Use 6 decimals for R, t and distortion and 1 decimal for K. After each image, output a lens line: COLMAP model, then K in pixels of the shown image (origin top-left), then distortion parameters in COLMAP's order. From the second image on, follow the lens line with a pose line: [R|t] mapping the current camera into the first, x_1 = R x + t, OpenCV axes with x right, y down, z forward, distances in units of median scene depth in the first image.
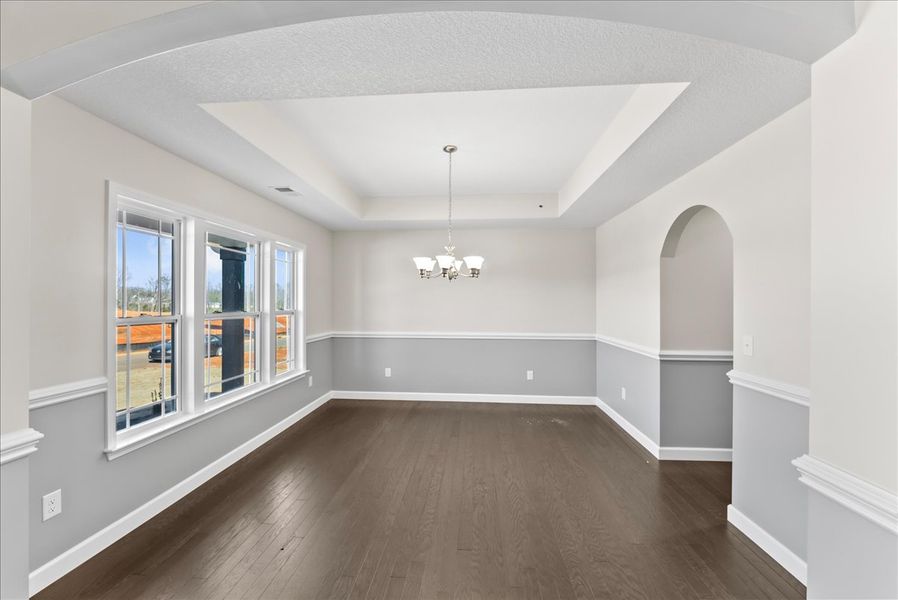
lens RADIAL K [[362.0, 0, 447.8], [0, 362.0, 301.2], [0, 0, 1]] dist [-0.002729, -0.000360]
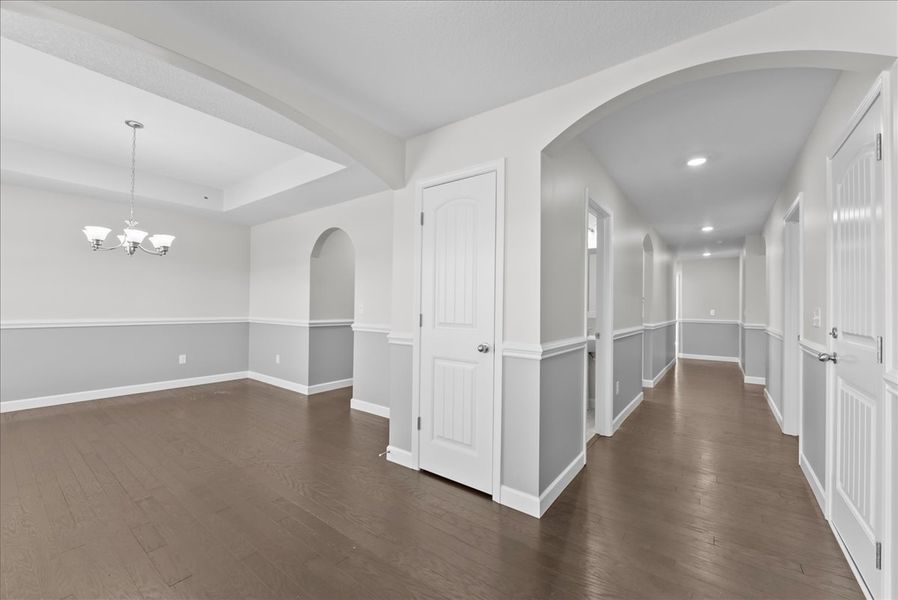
lens RADIAL K [[362.0, 0, 447.8], [0, 362.0, 301.2], [0, 0, 1]] dist [-0.002729, -0.000360]
pose [[0.542388, 0.018170, 0.839932, -0.344911], [-0.013215, 0.999827, -0.013095, 0.069648], [-0.840024, -0.003997, 0.542534, -0.269625]]
